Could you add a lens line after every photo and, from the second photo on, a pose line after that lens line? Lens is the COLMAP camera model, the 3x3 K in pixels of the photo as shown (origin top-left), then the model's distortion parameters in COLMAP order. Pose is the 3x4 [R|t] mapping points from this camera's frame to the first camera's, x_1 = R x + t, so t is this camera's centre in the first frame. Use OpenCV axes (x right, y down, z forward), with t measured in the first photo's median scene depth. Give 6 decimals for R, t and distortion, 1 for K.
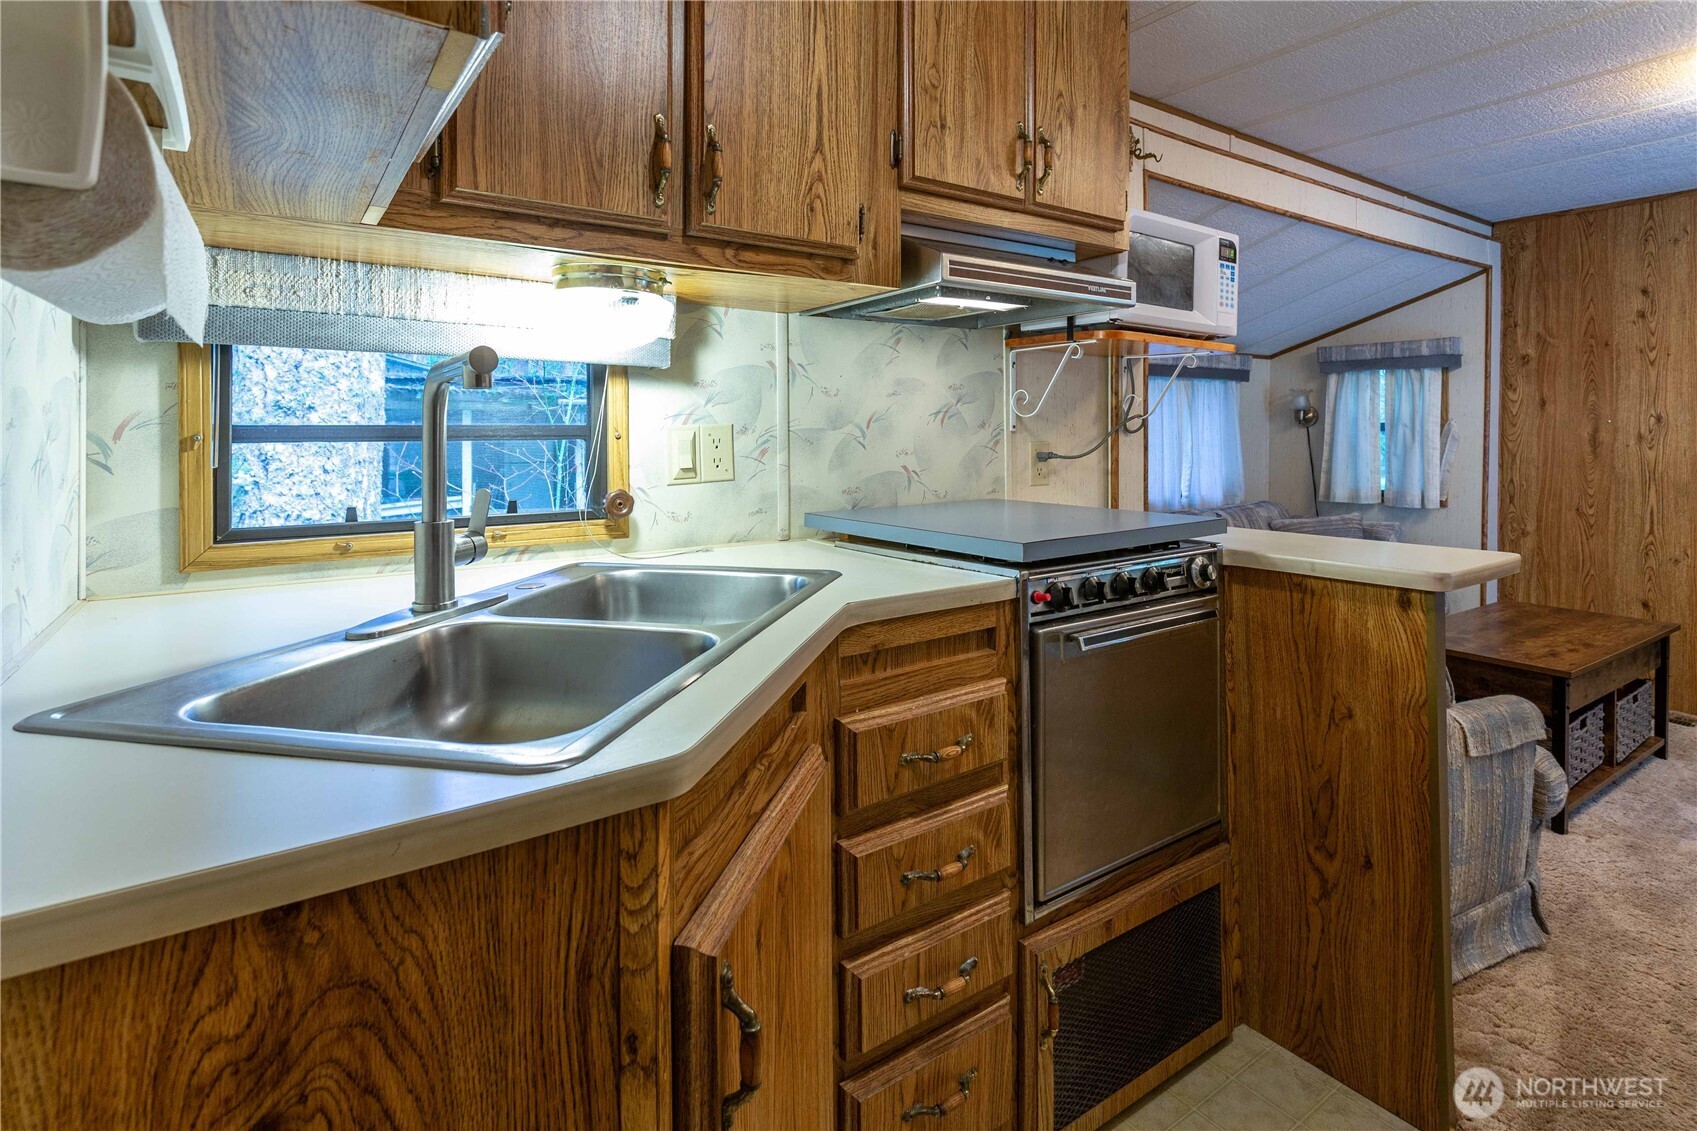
lens RADIAL K [[842.6, 0, 832.7], [0, 842.6, 428.5], [0, 0, 1]] dist [0.002155, -0.000188]
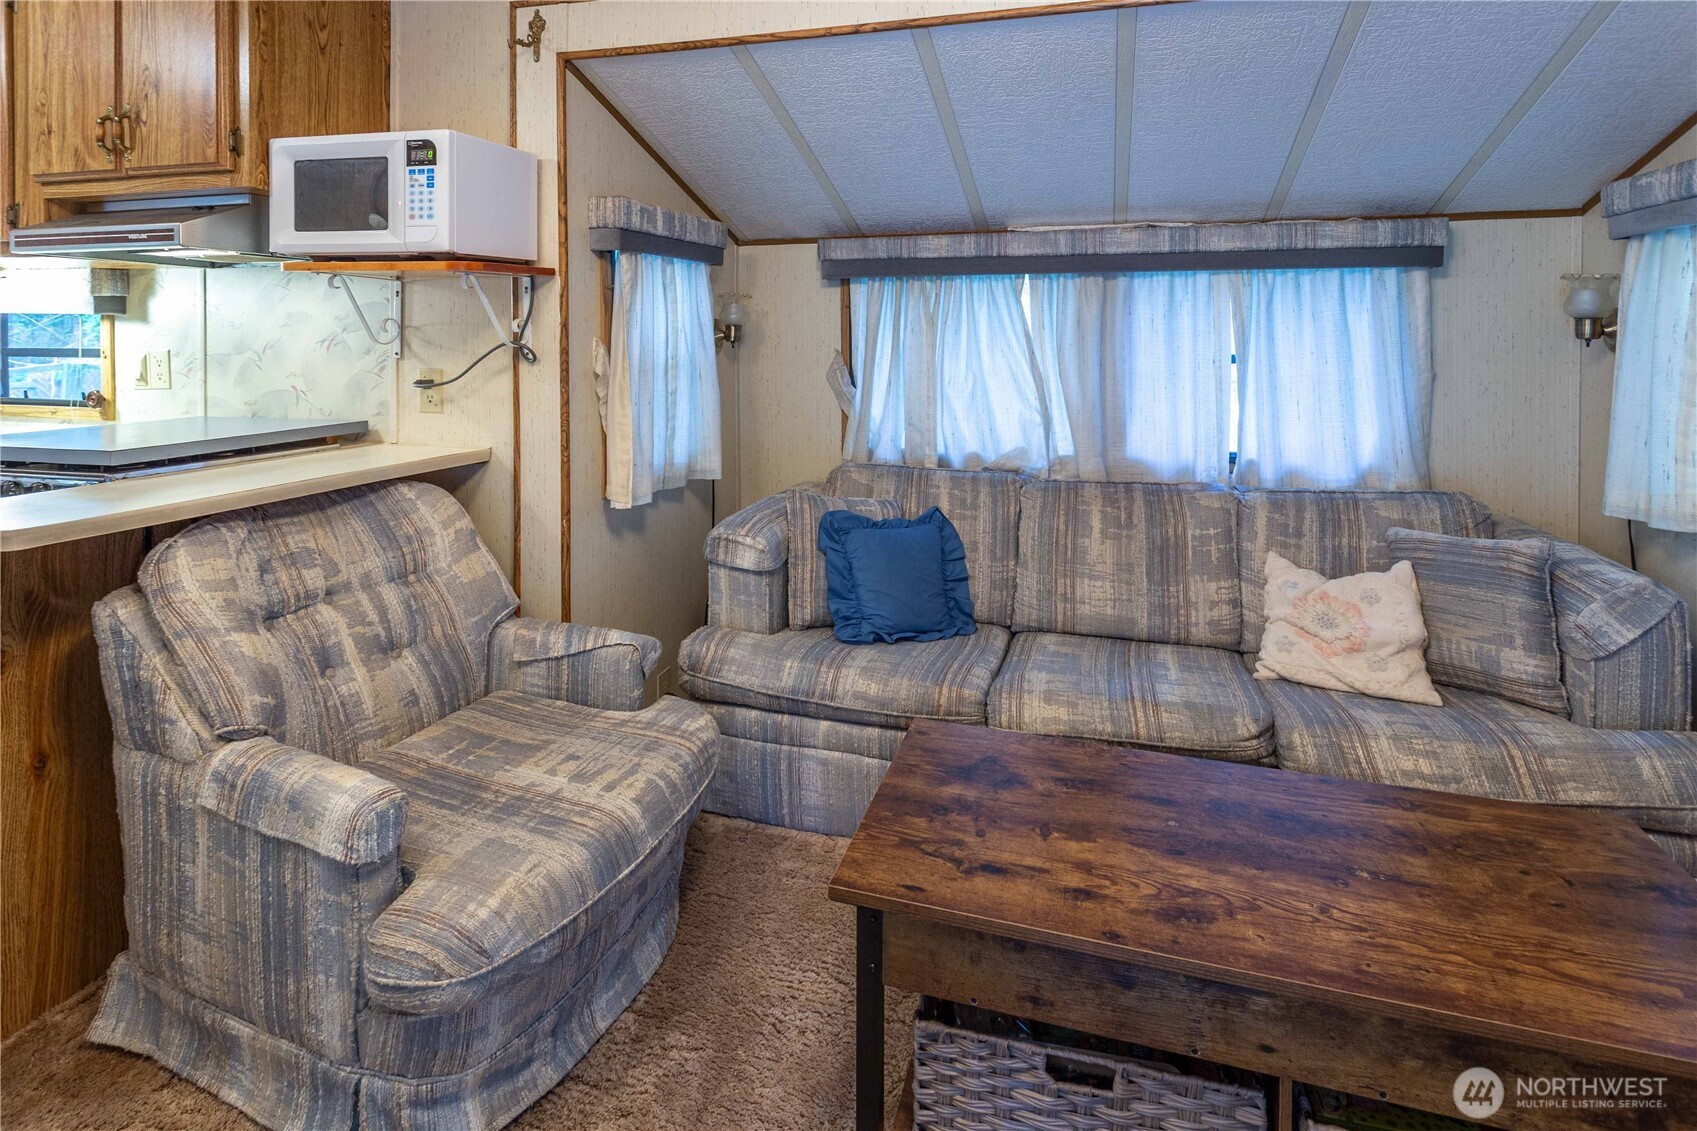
lens RADIAL K [[872.5, 0, 884.9], [0, 872.5, 341.3], [0, 0, 1]] dist [0.005614, -0.001333]
pose [[0.633822, 0.015814, -0.773317, 1.723876], [-0.001545, 0.999815, 0.019180, -0.047108], [0.773477, -0.010962, 0.633729, 0.958214]]
